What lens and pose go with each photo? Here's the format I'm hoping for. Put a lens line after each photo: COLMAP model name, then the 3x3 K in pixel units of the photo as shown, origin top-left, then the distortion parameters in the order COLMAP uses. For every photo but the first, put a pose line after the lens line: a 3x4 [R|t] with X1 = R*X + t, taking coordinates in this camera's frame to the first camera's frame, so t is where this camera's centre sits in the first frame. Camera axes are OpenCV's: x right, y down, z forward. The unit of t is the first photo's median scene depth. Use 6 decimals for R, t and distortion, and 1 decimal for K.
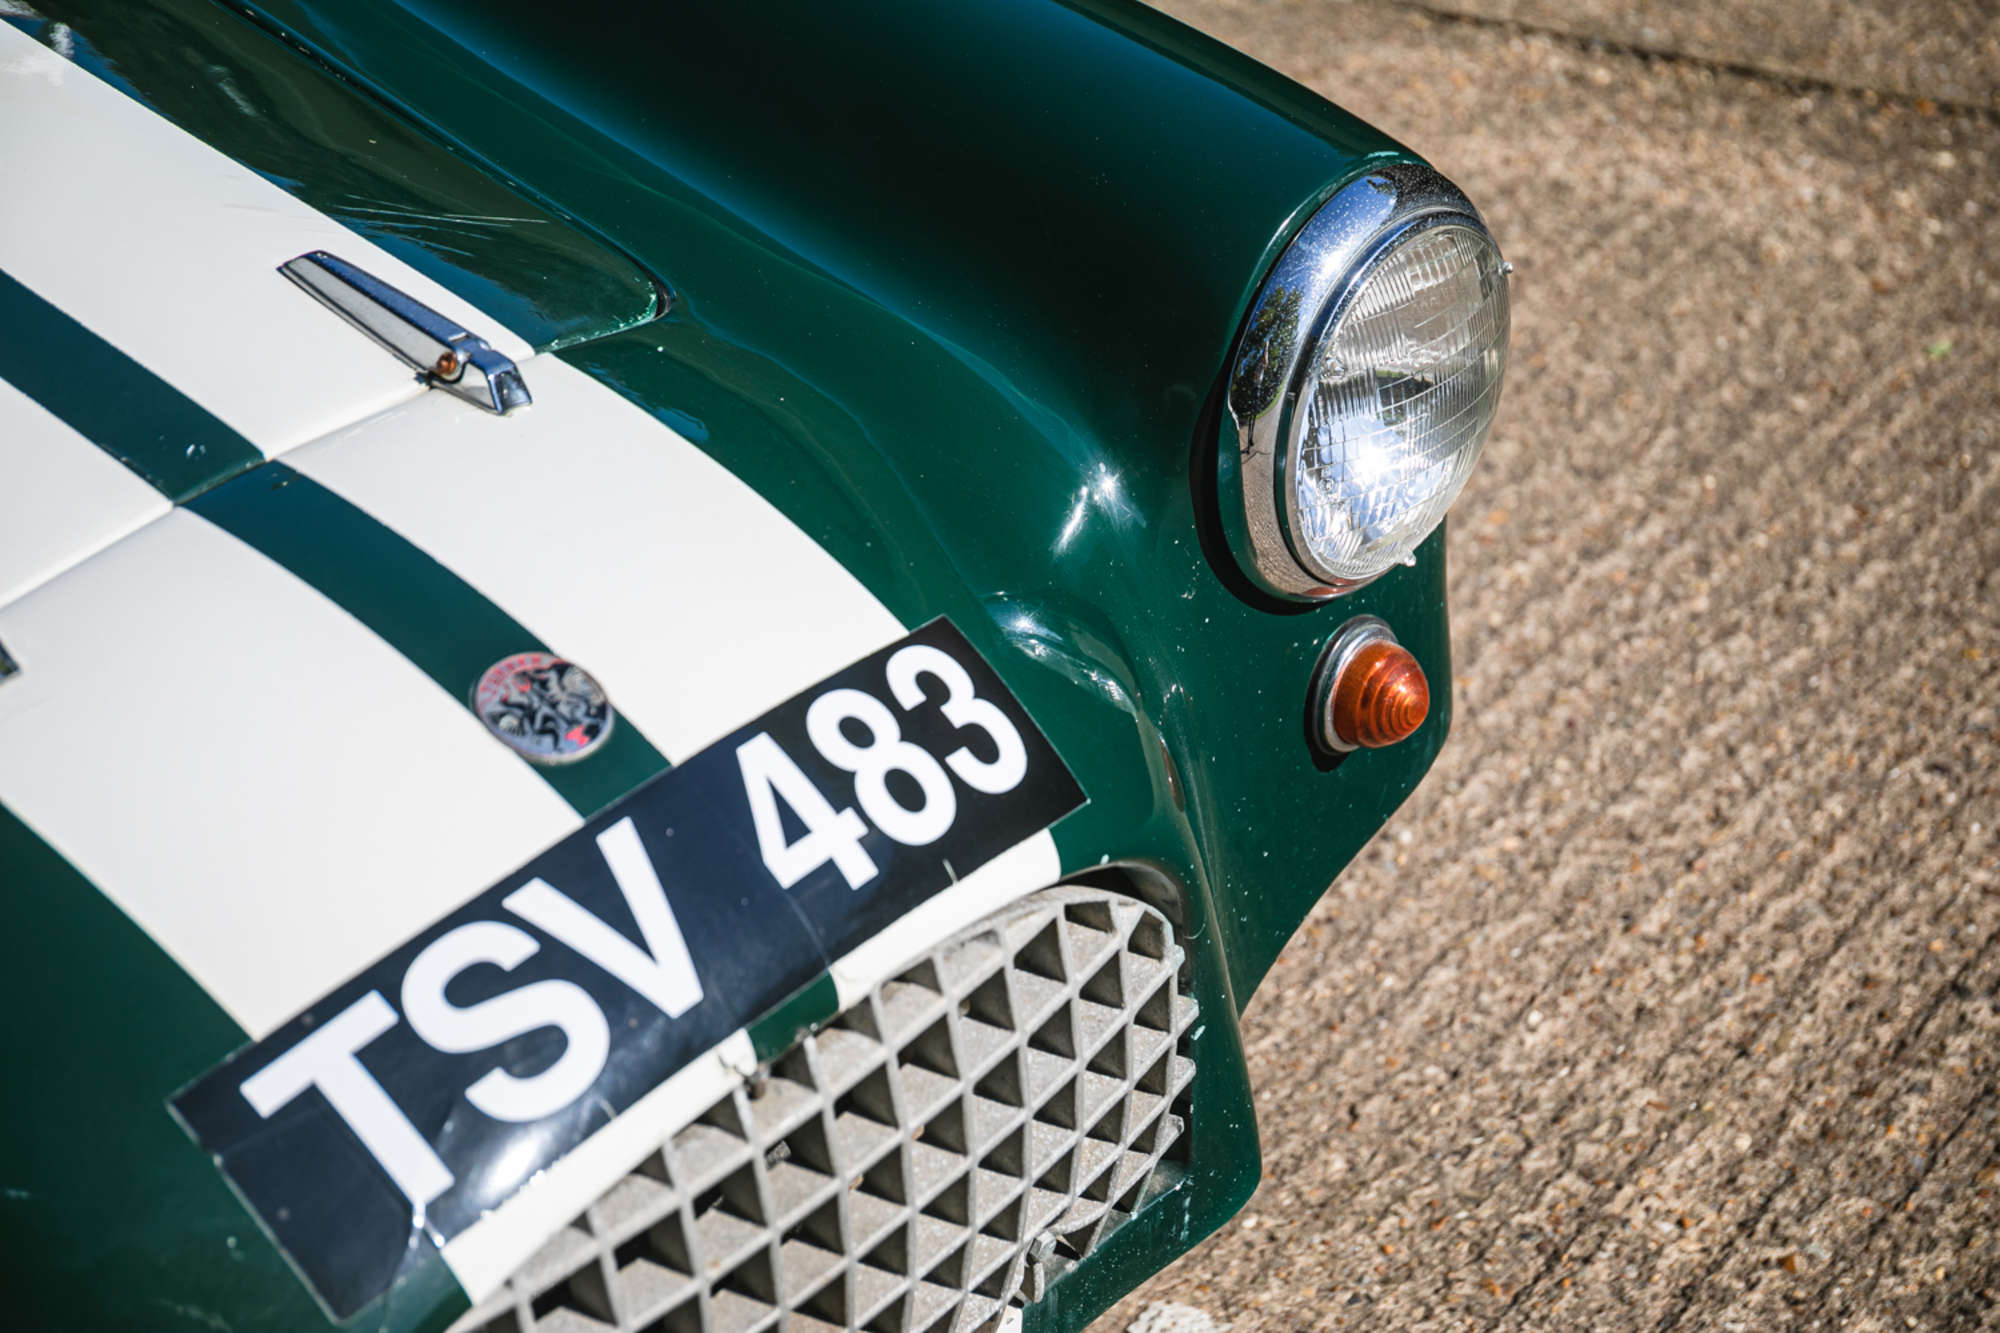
lens RADIAL K [[3719.9, 0, 977.1], [0, 3719.9, 727.3], [0, 0, 1]] dist [0.153351, 0.000000]
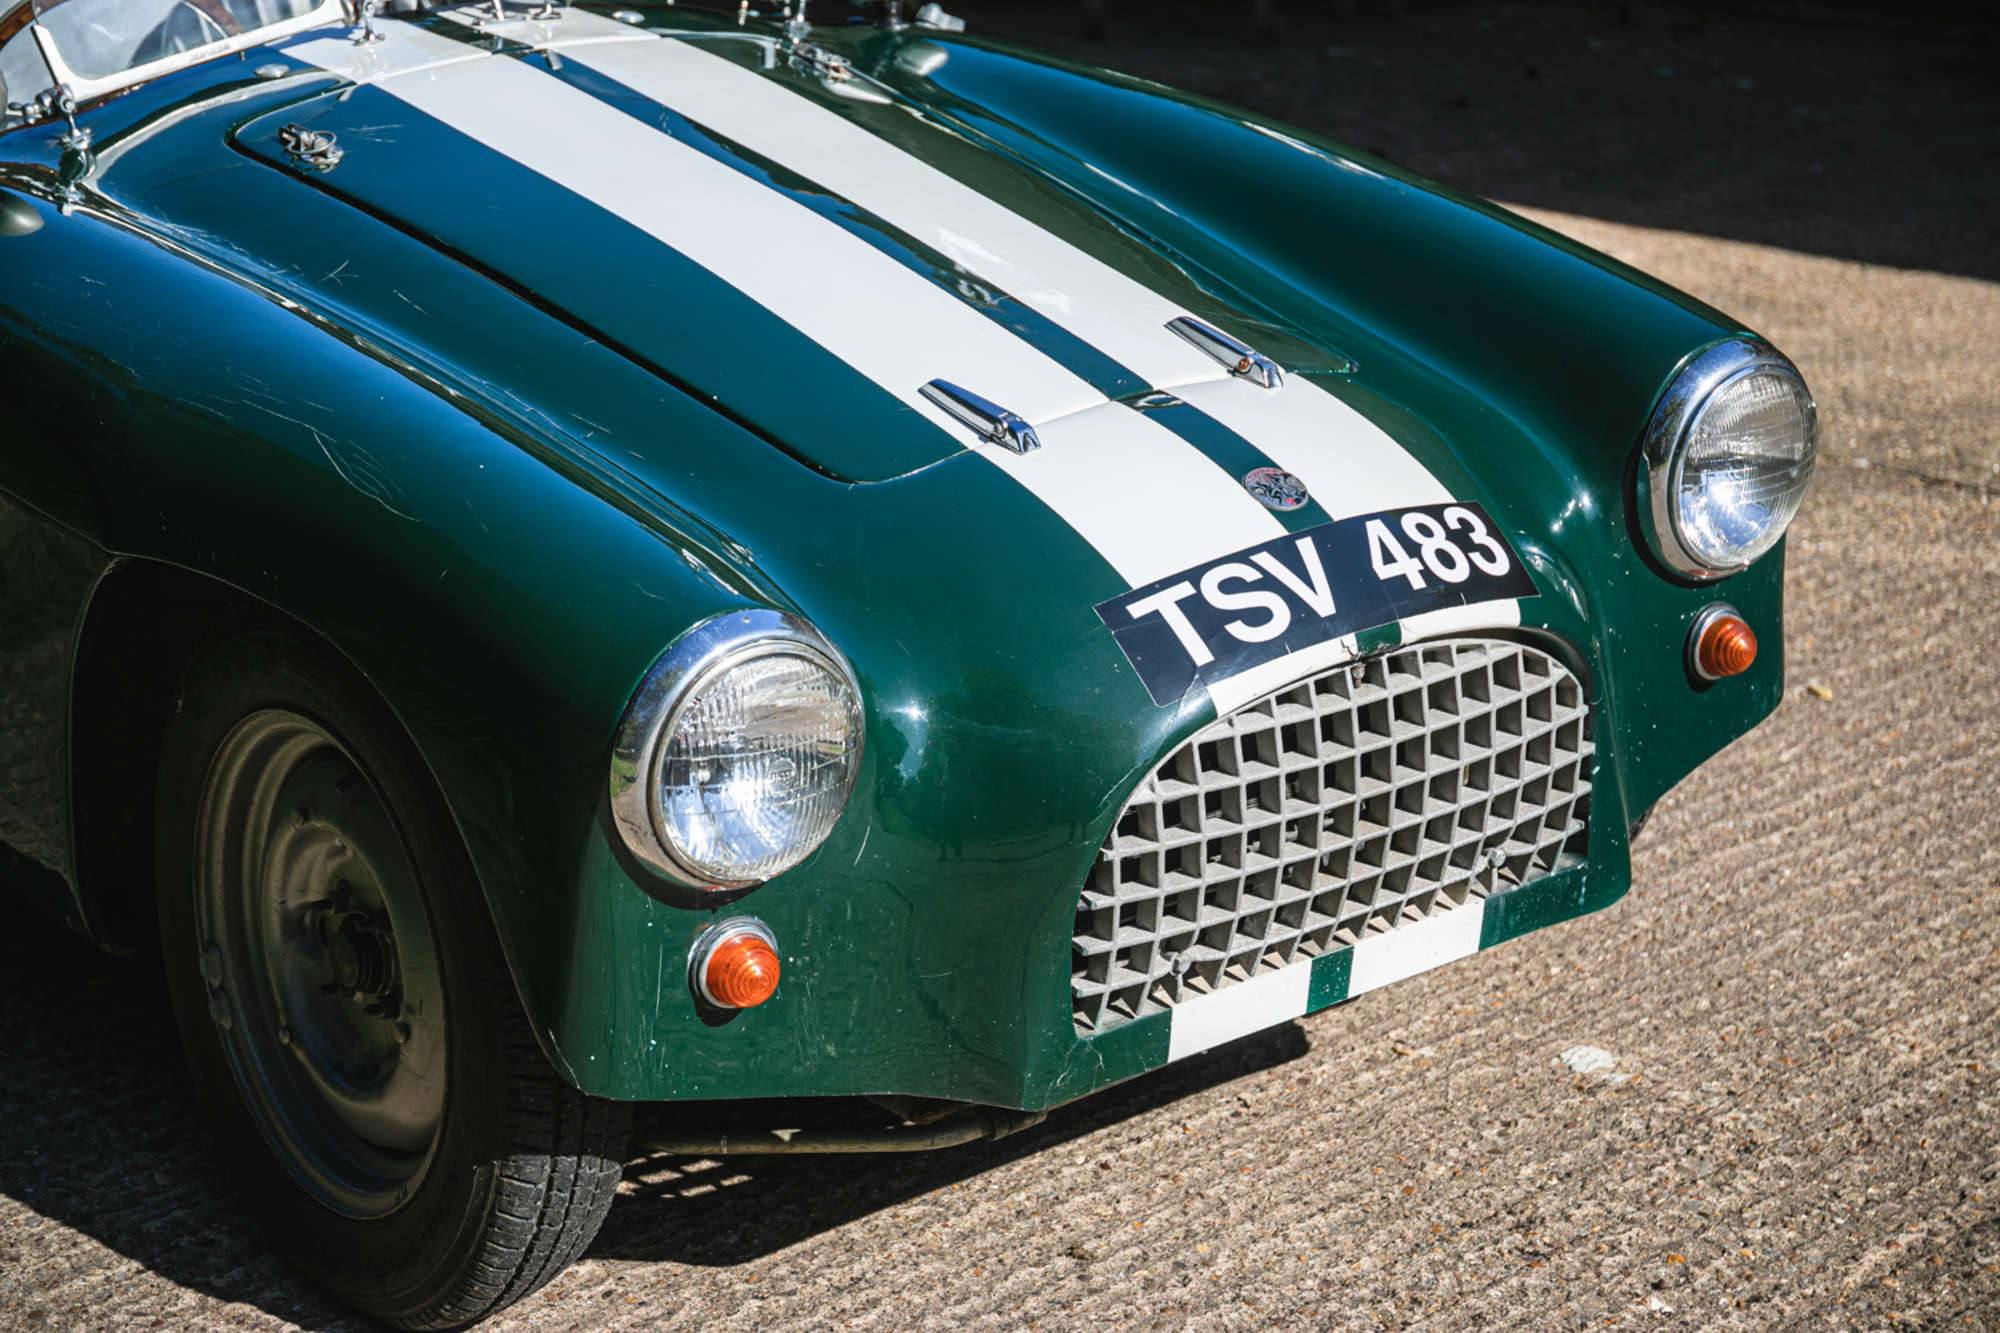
lens RADIAL K [[3719.9, 0, 1004.3], [0, 3719.9, 663.7], [0, 0, 1]] dist [0.153351, 0.000000]
pose [[0.979280, 0.095263, -0.178708, 0.095093], [-0.129643, 0.972827, -0.191833, 0.411536], [0.155577, 0.211027, 0.965020, -0.826973]]
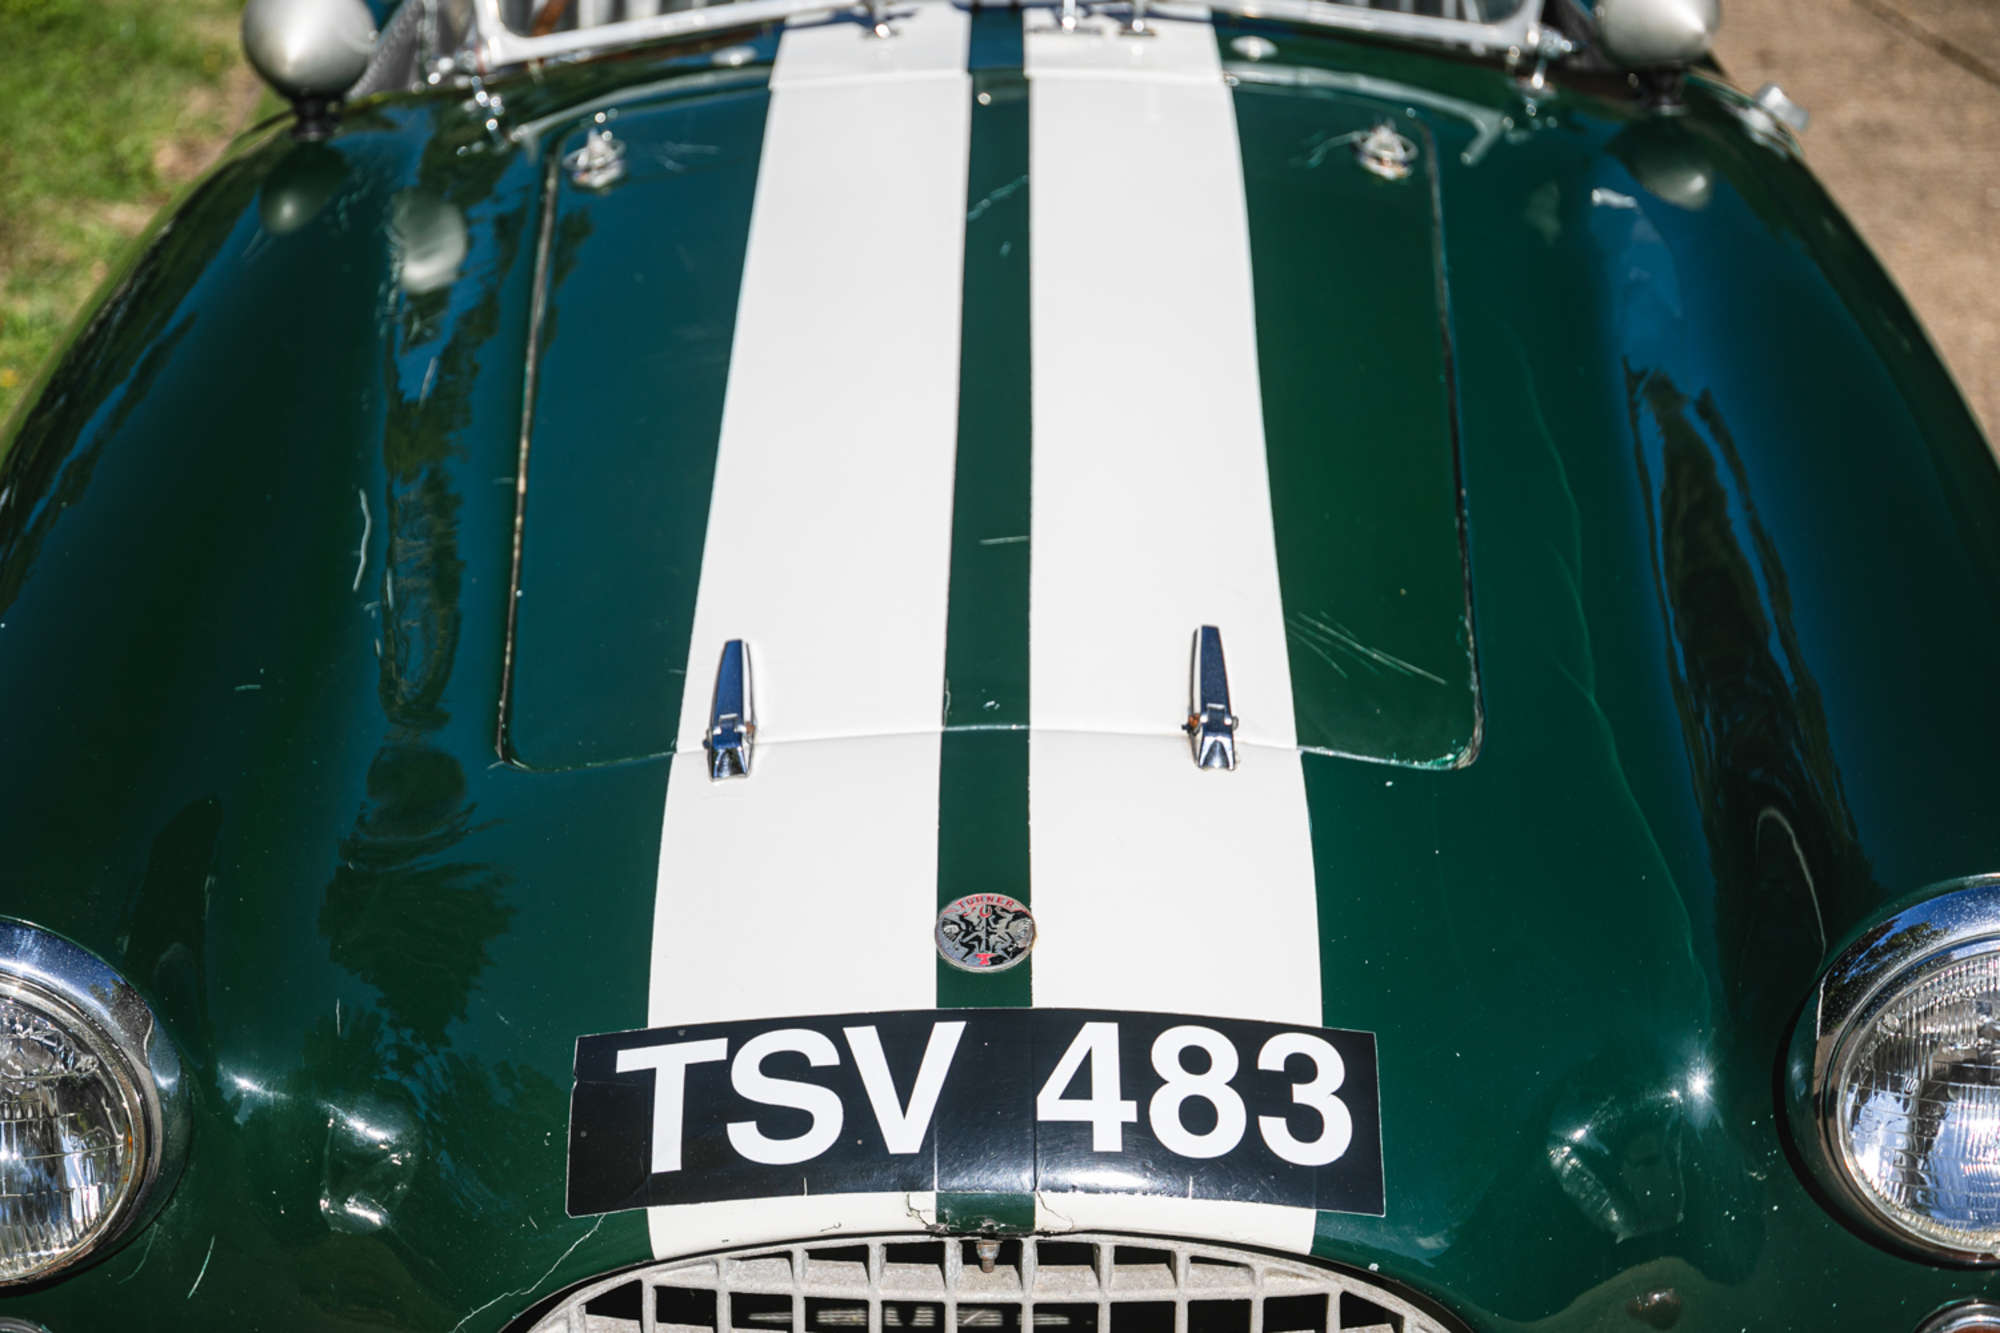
lens RADIAL K [[3719.9, 0, 1000.7], [0, 3719.9, 665.8], [0, 0, 1]] dist [0.153351, 0.000000]
pose [[0.646968, 0.319555, -0.692327, 0.641657], [-0.423273, 0.905722, 0.022510, -0.101733], [0.634250, 0.278480, 0.721232, -0.007041]]
